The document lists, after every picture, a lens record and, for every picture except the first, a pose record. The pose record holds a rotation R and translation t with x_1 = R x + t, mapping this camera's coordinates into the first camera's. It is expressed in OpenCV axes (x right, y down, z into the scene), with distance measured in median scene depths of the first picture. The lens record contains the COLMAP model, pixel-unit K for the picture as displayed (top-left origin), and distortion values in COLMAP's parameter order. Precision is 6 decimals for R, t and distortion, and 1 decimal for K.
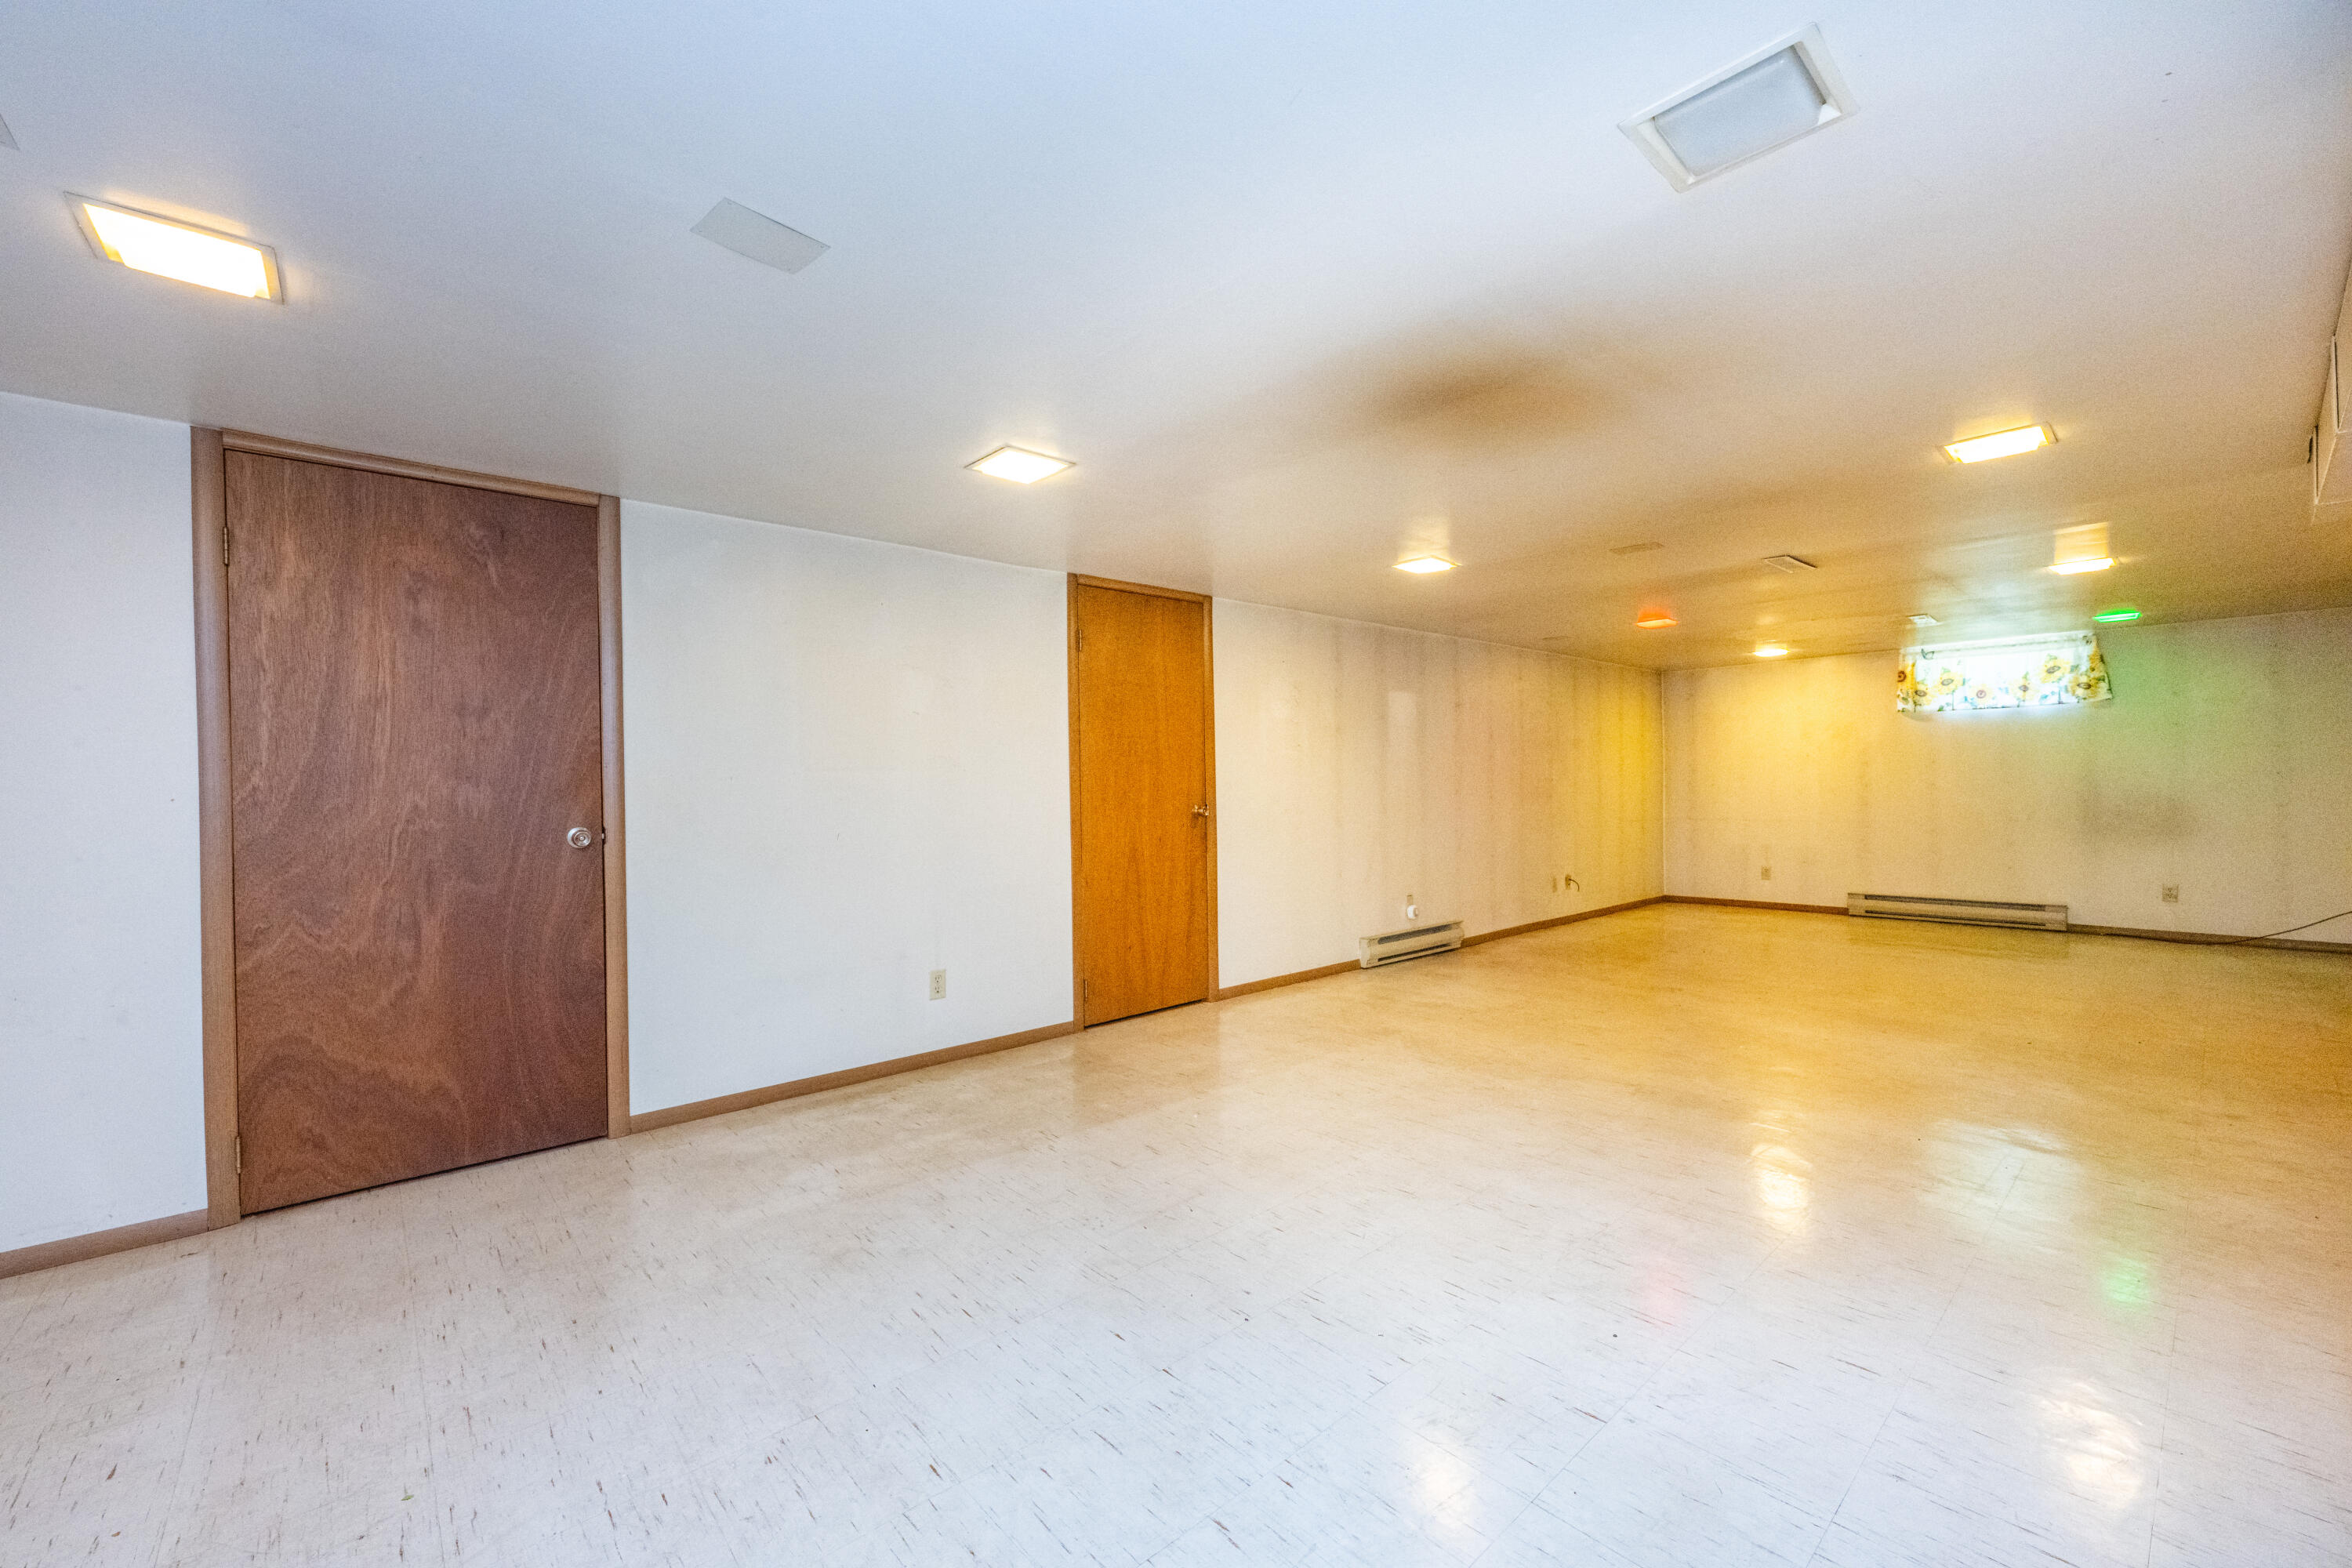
lens RADIAL K [[942.4, 0, 1163.2], [0, 942.4, 784.3], [0, 0, 1]] dist [-0.000293, 0.000325]
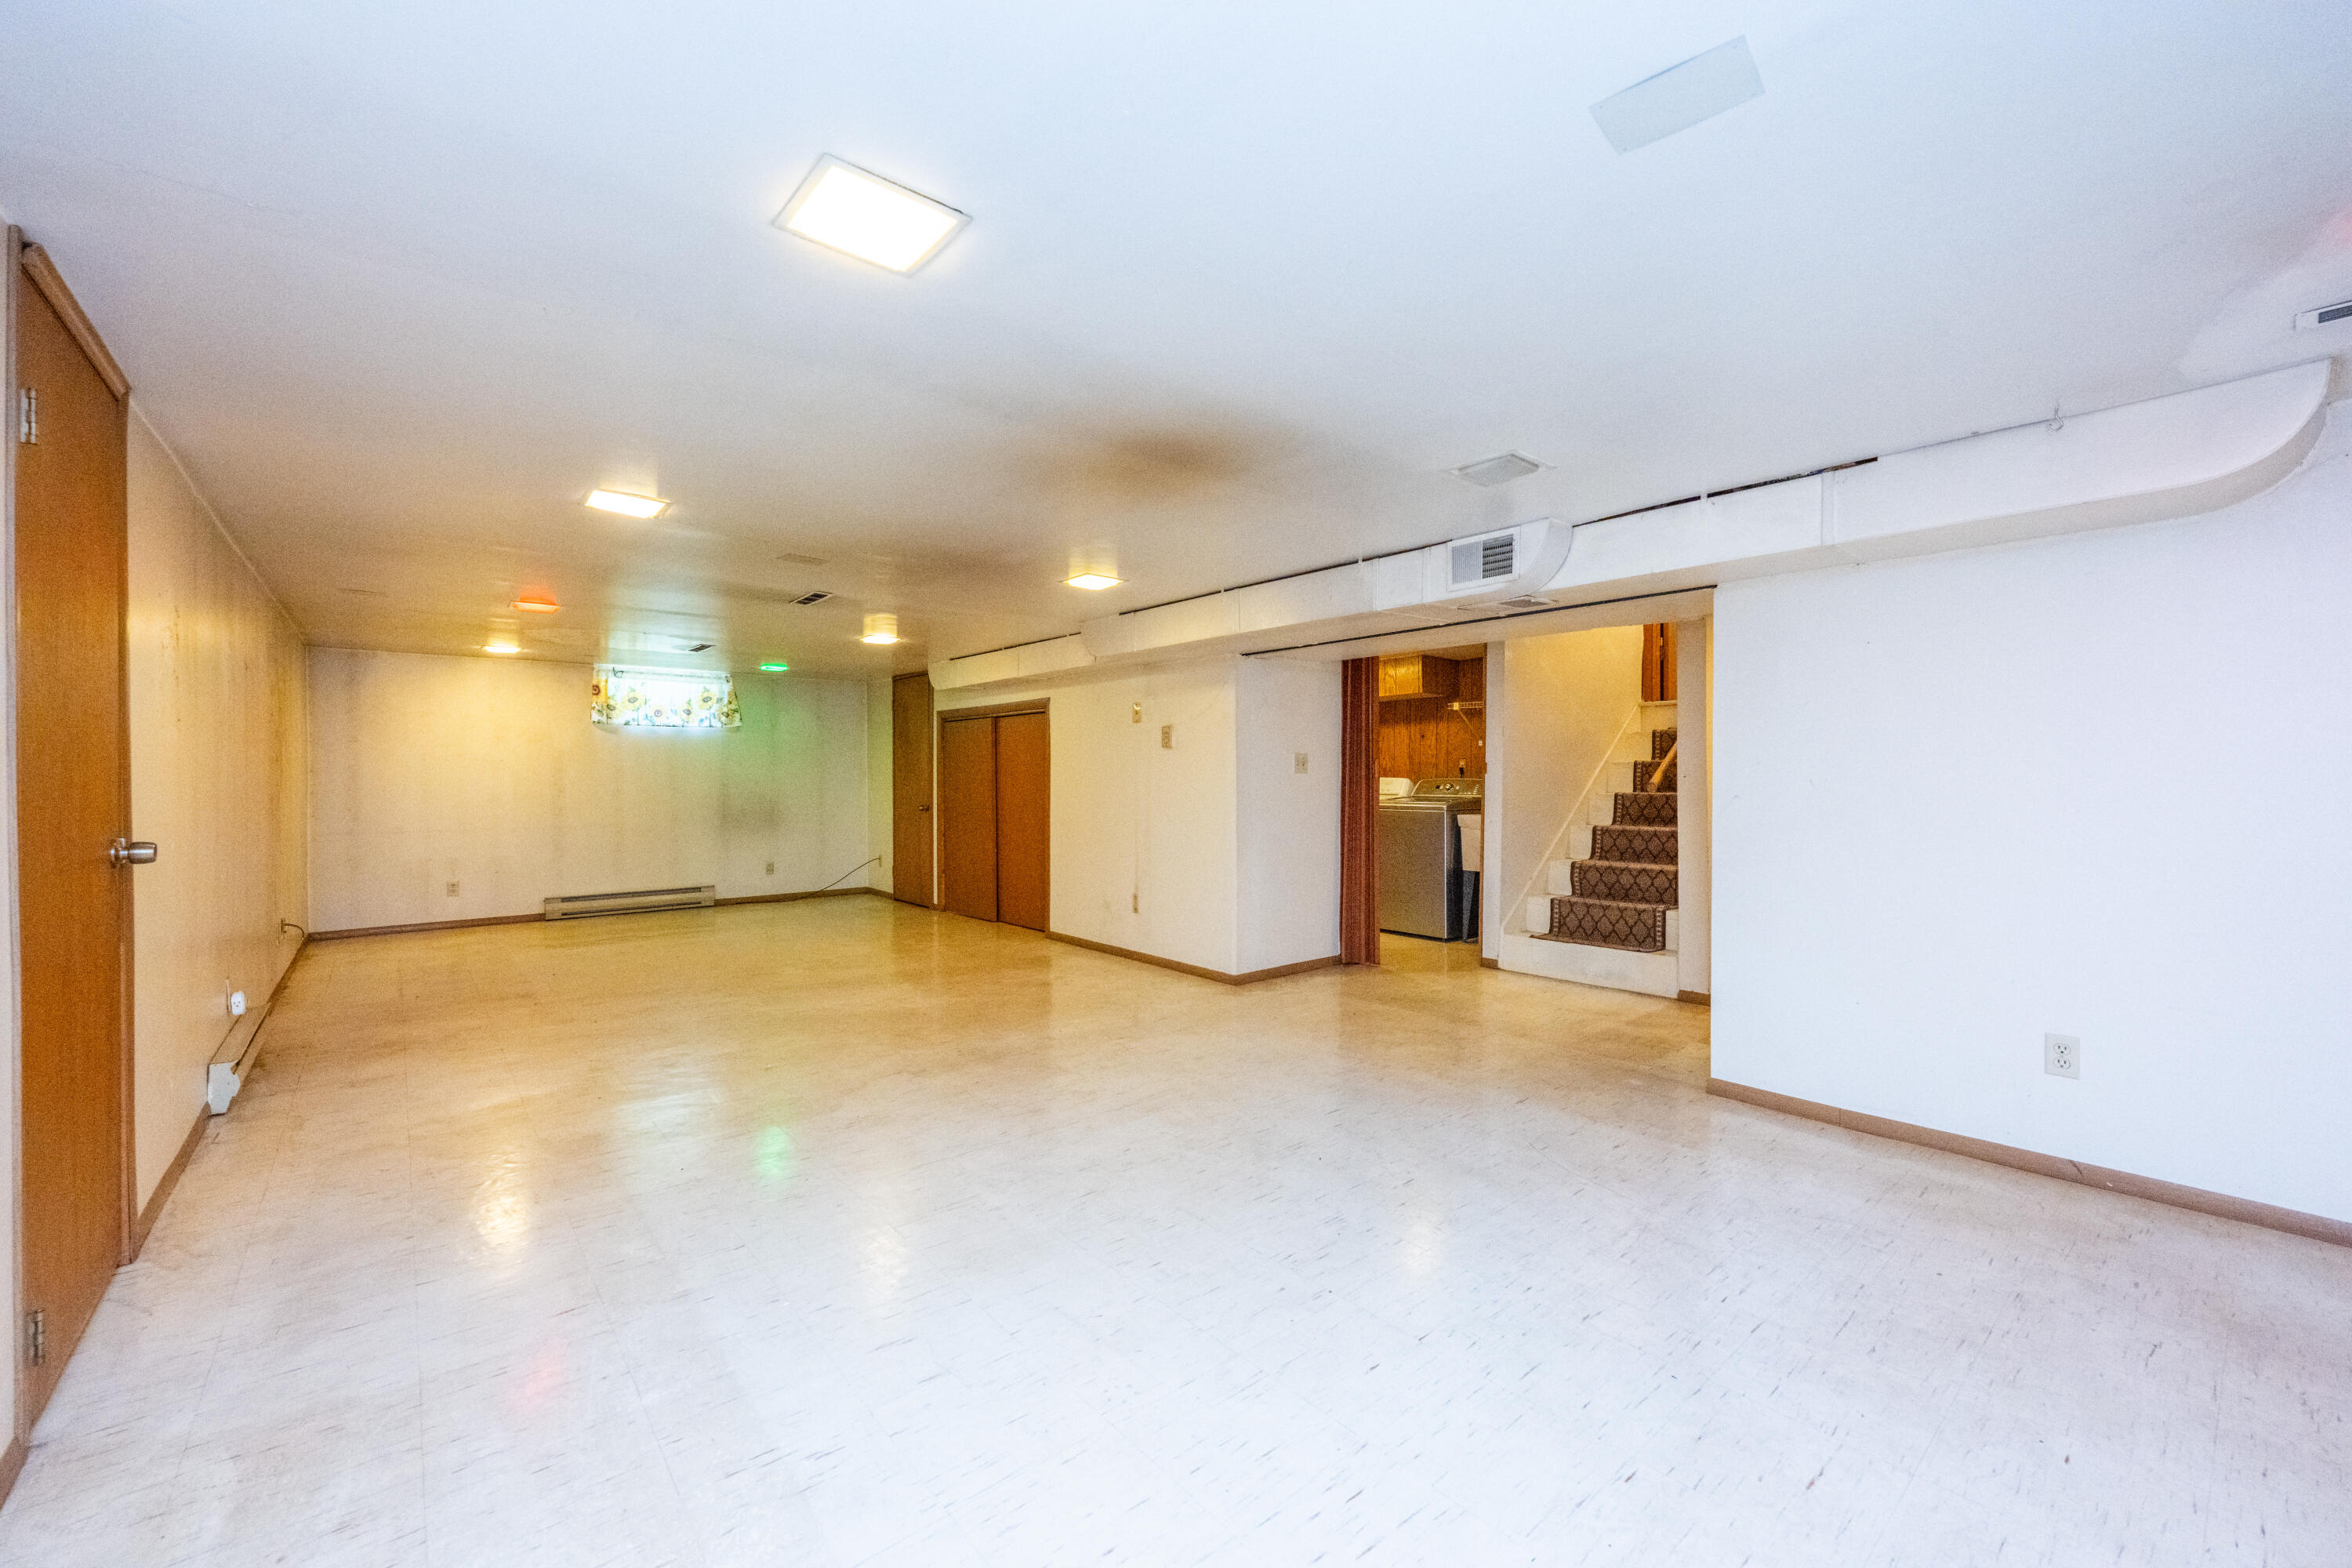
lens RADIAL K [[942.4, 0, 1171.0], [0, 942.4, 783.7], [0, 0, 1]] dist [-0.000293, 0.000325]
pose [[0.016351, 0.004501, 0.999856, -0.292489], [-0.000314, 0.999990, -0.004496, -0.003212], [-0.999866, -0.000241, 0.016352, 0.340675]]
